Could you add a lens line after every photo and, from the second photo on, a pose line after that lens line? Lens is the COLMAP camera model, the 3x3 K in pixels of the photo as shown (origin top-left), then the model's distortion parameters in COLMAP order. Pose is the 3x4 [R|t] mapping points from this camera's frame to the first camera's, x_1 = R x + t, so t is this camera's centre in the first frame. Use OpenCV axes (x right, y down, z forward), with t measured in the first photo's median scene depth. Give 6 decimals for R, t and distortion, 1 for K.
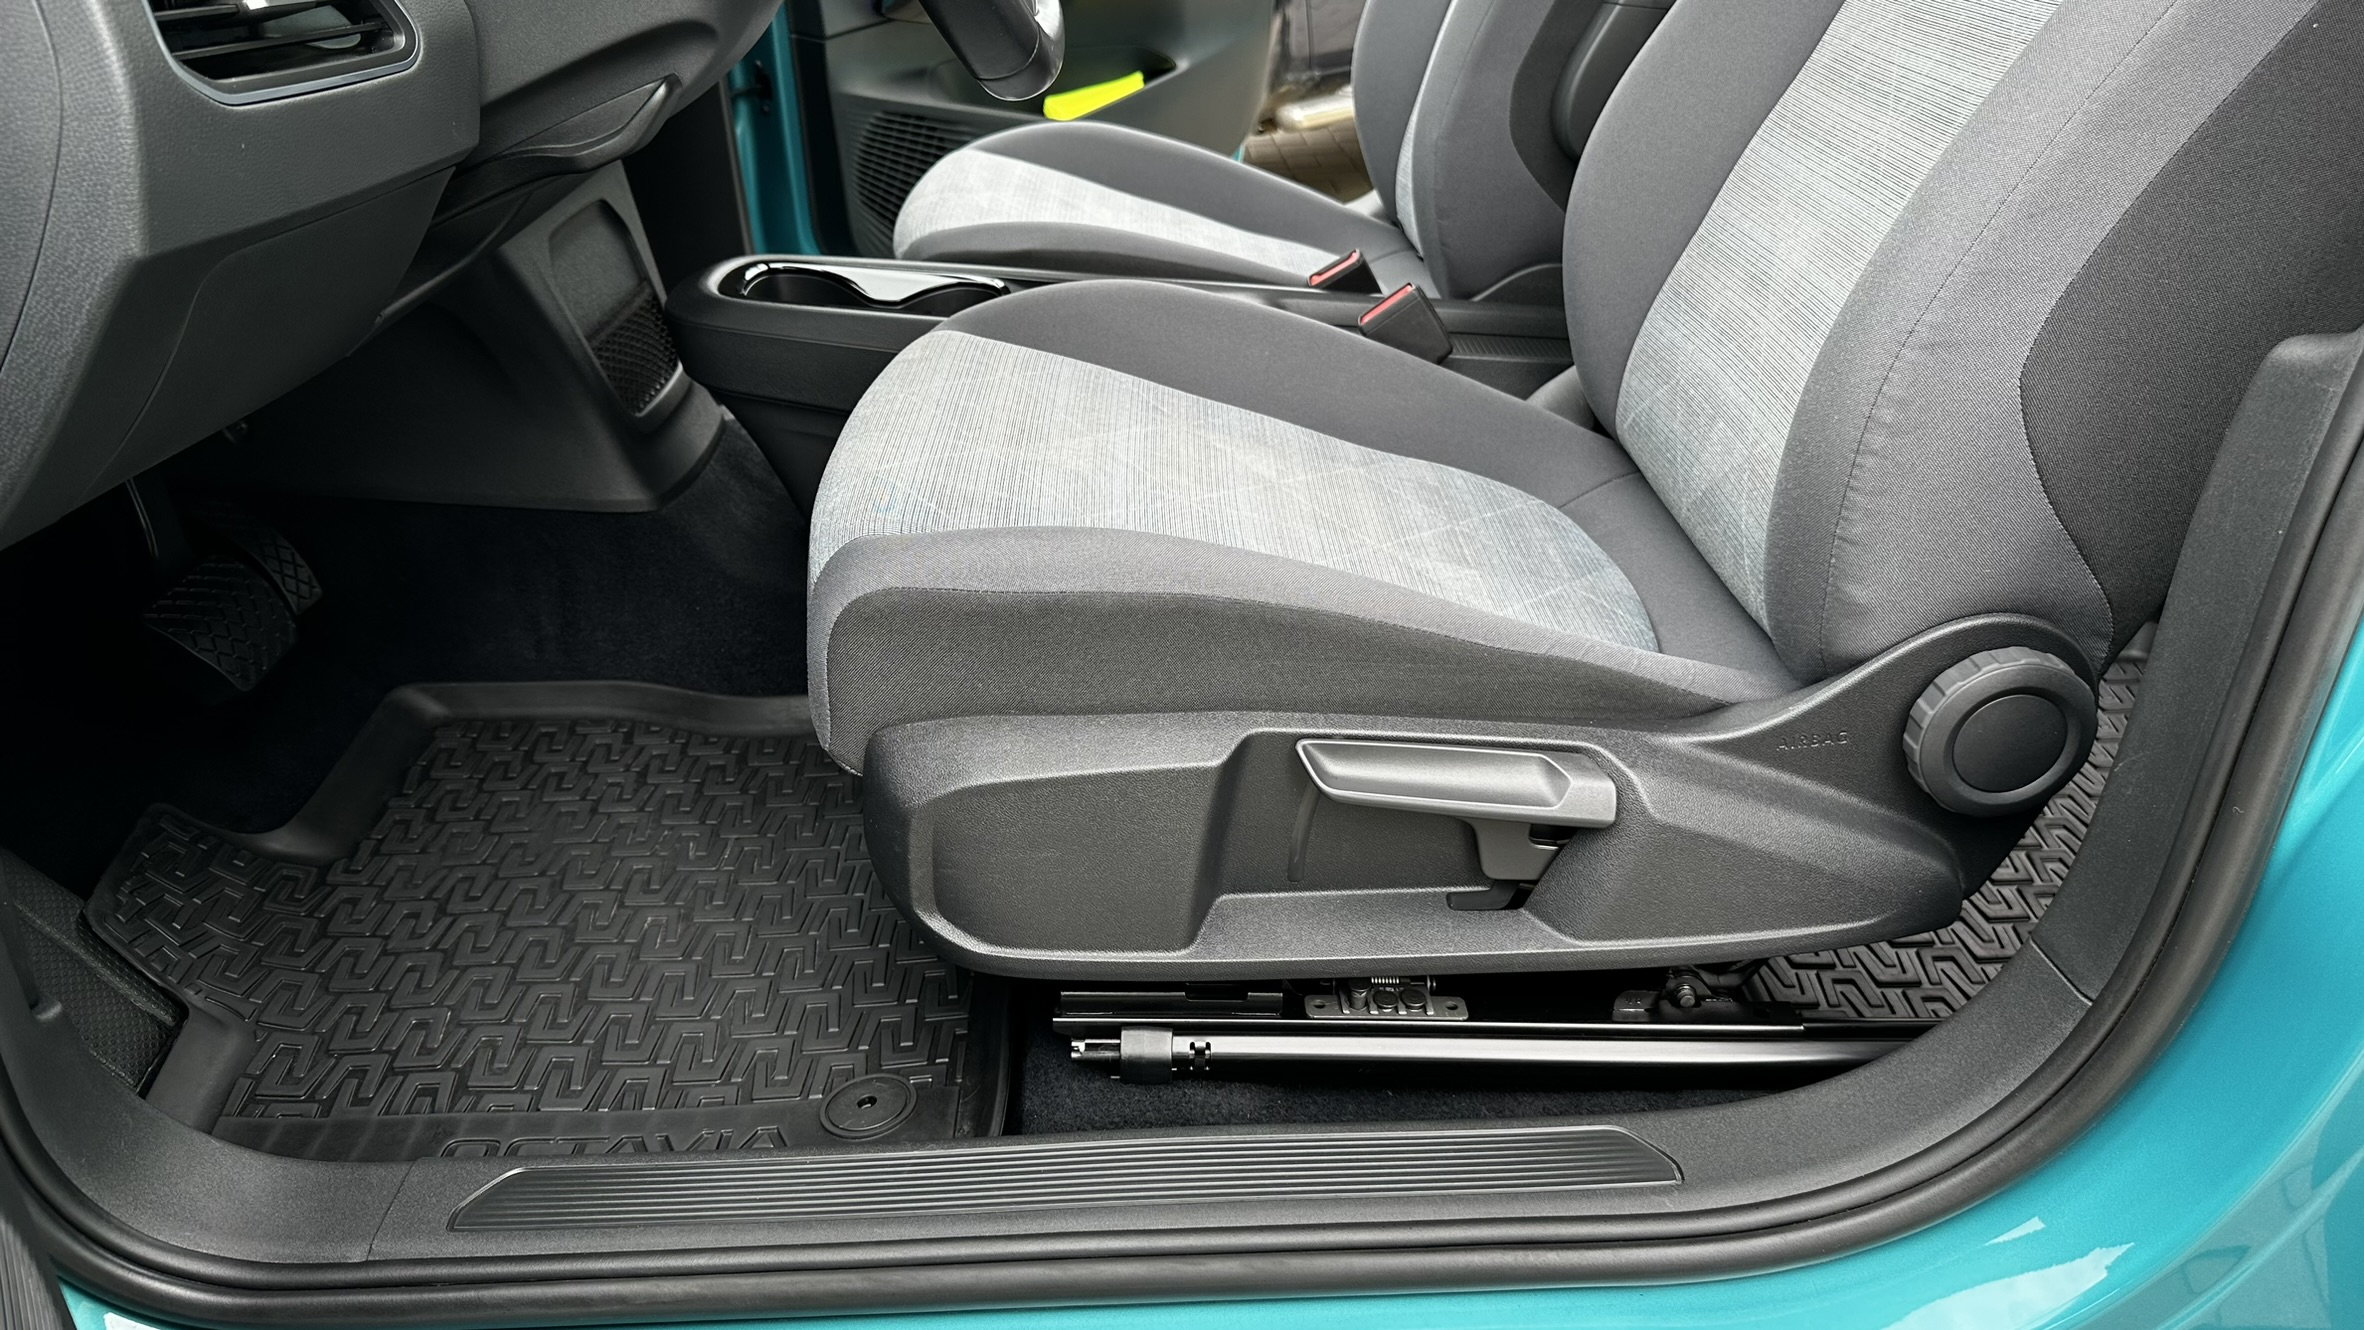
lens RADIAL K [[1664.9, 0, 1169.4], [0, 1664.9, 647.0], [0, 0, 1]] dist [0.091800, -0.152606]
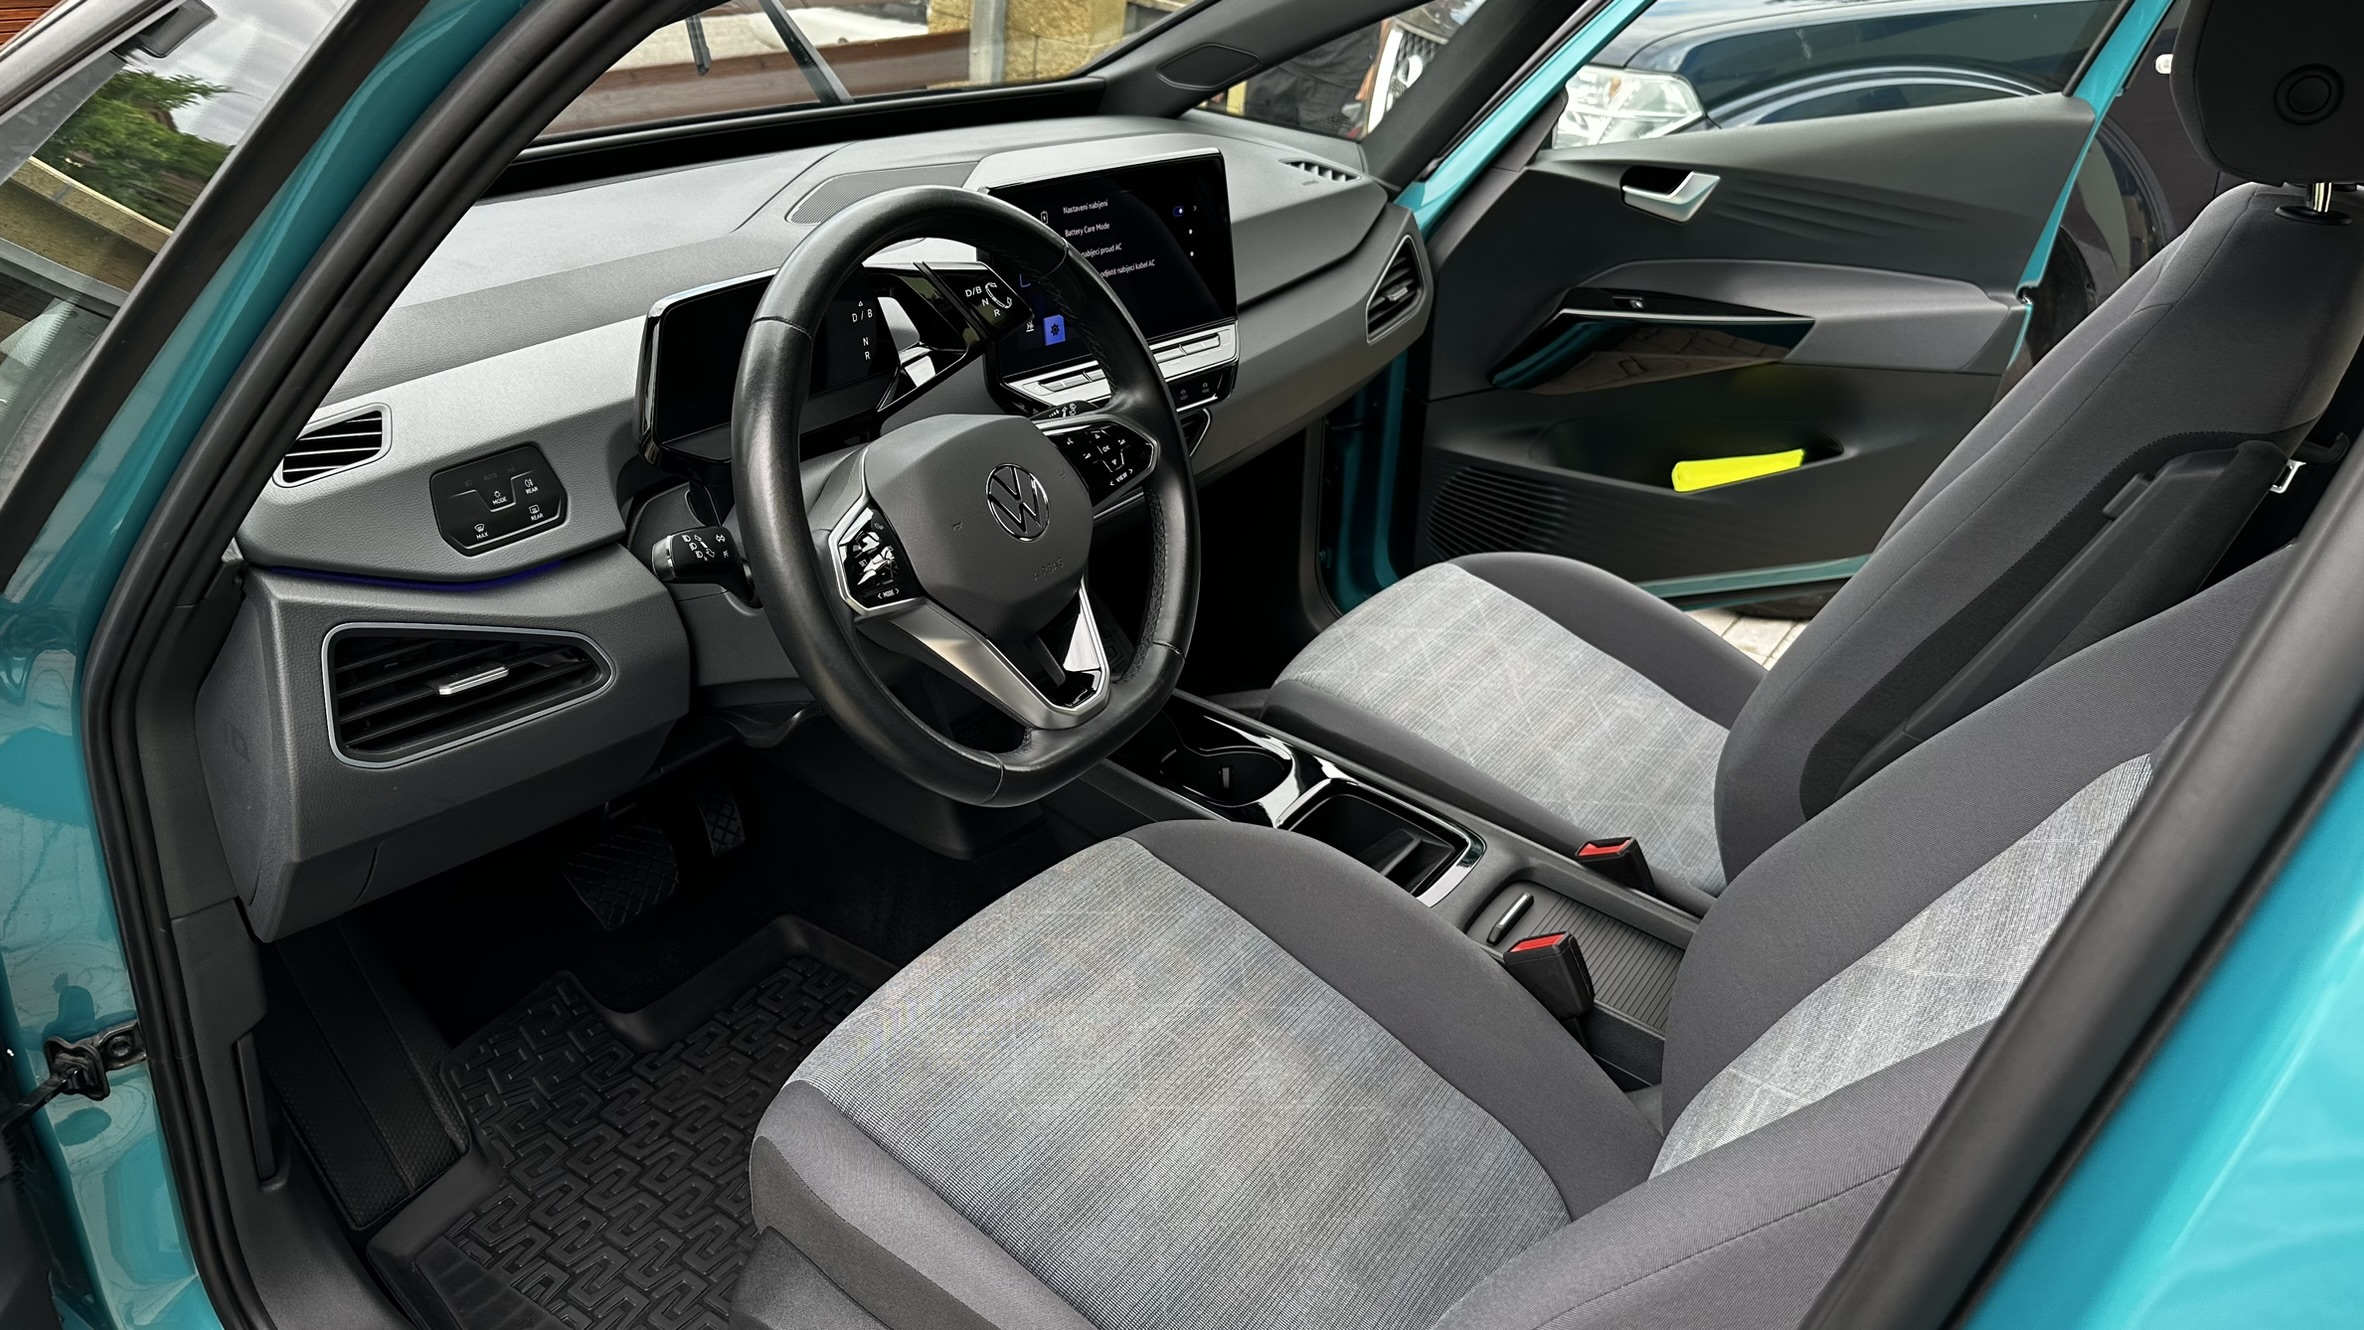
lens RADIAL K [[1660.2, 0, 1174.4], [0, 1660.2, 677.5], [0, 0, 1]] dist [0.161743, -0.343341]
pose [[0.818229, 0.310617, -0.483754, 0.538456], [-0.308904, 0.947222, 0.085724, -0.518338], [0.484850, 0.079292, 0.870995, -0.027940]]
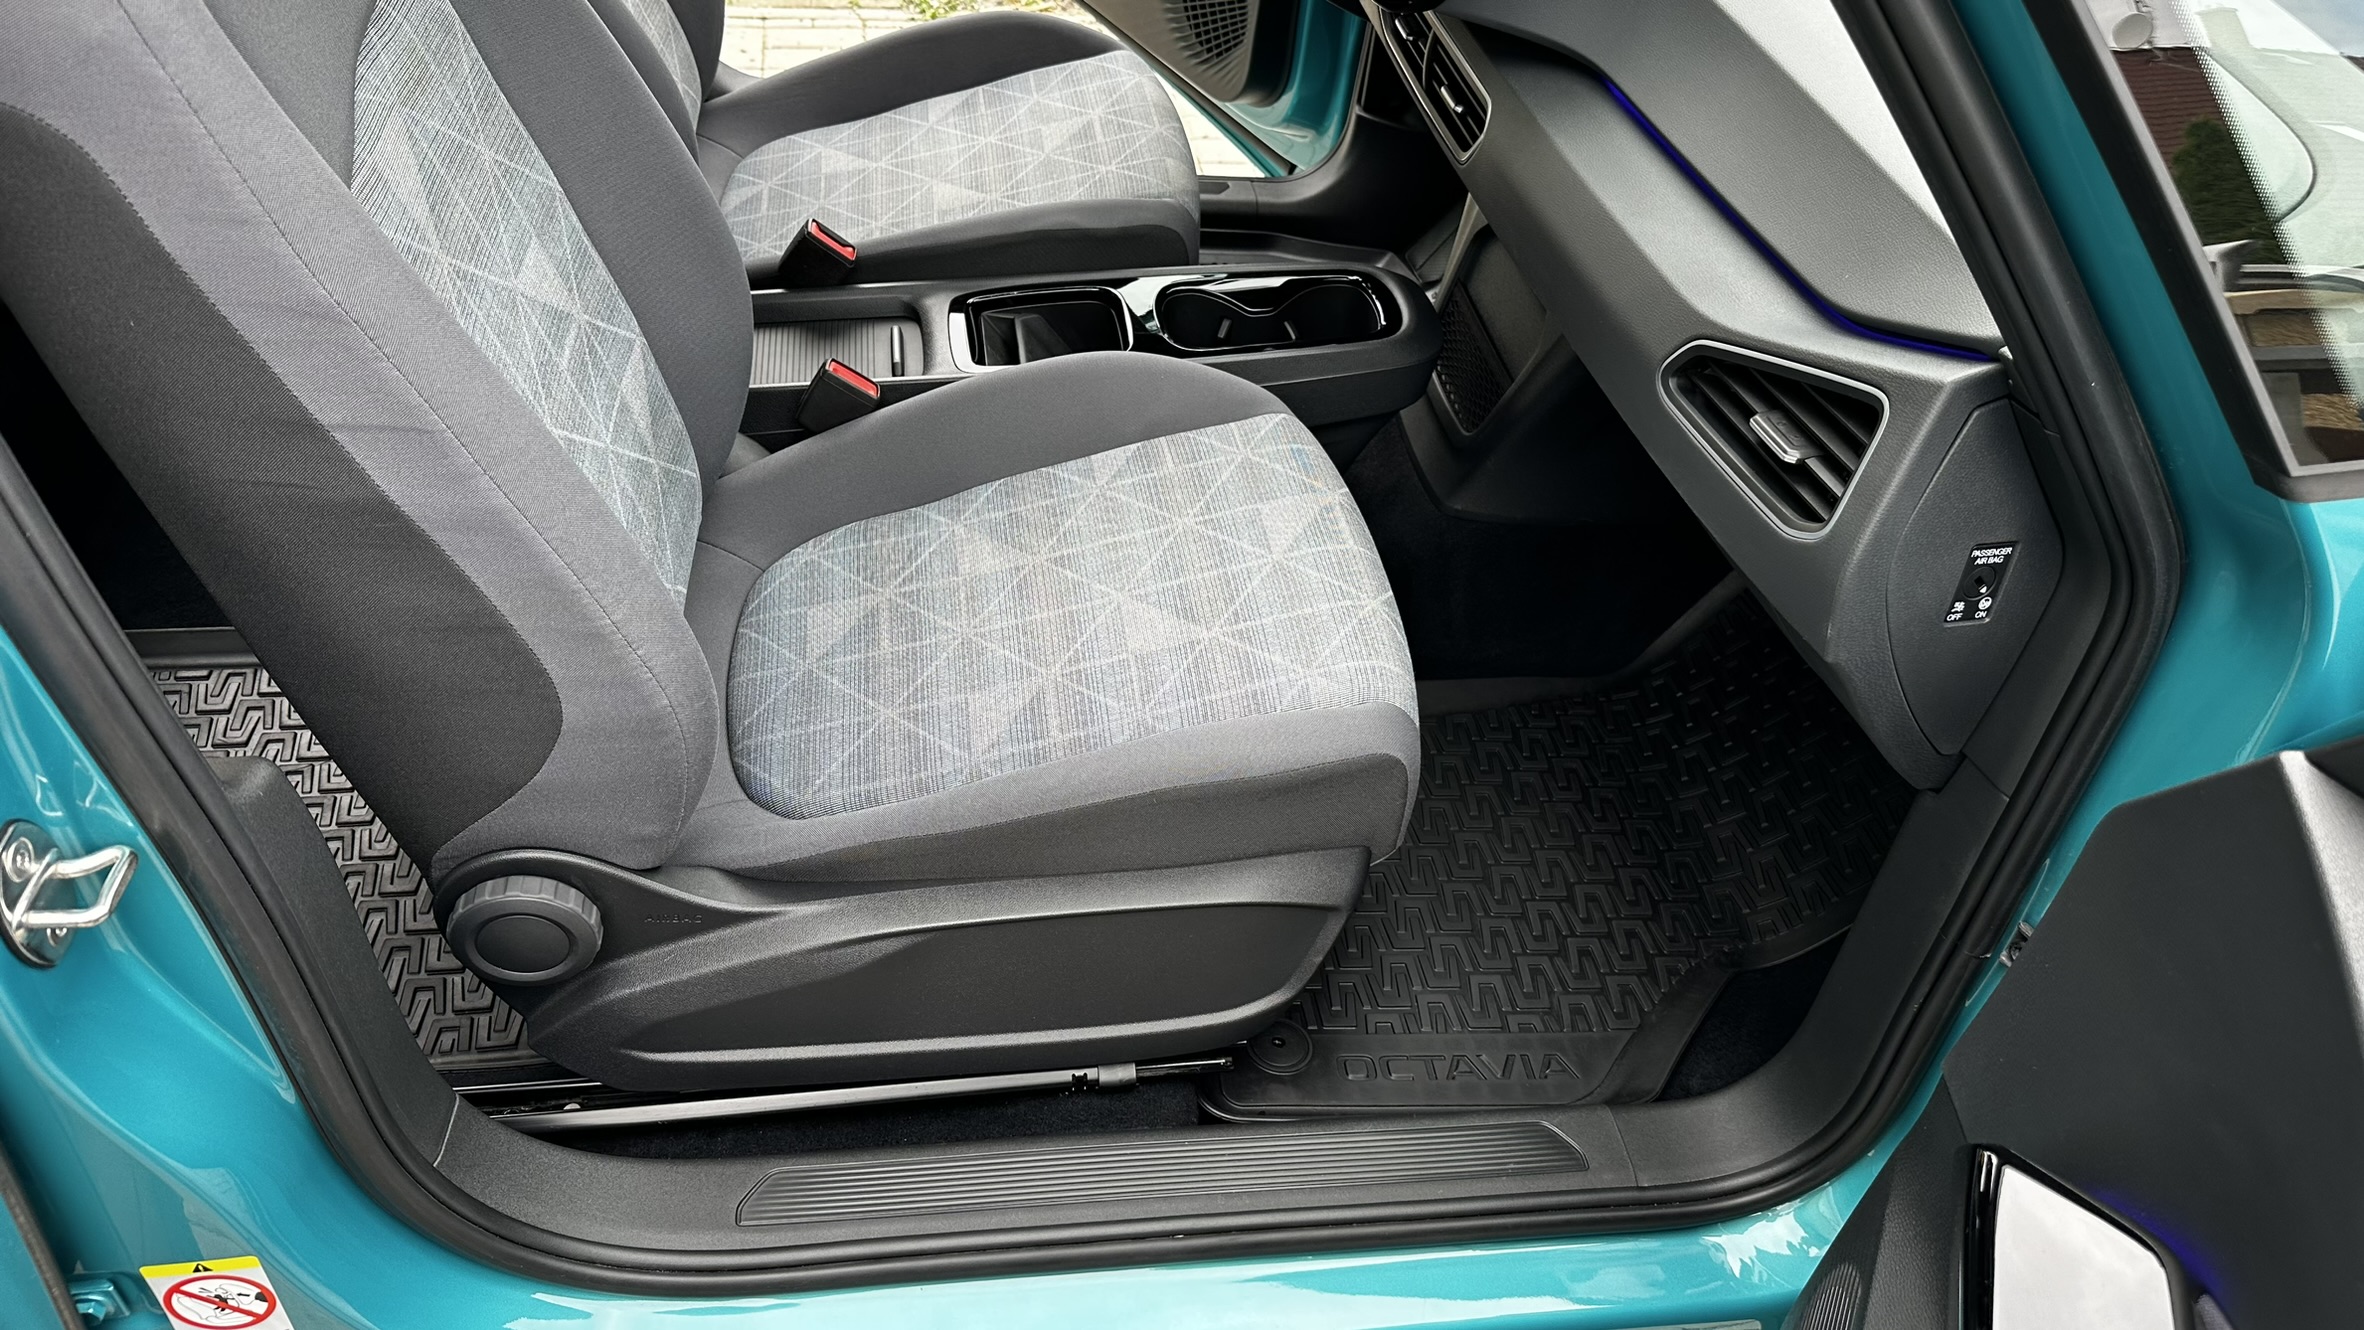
lens RADIAL K [[1660.2, 0, 1174.4], [0, 1660.2, 677.5], [0, 0, 1]] dist [0.161743, -0.343341]
pose [[-0.990740, 0.019069, -0.134426, 0.072454], [-0.117963, 0.369300, 0.921793, -1.713063], [0.067221, 0.929115, -0.363631, 2.403005]]
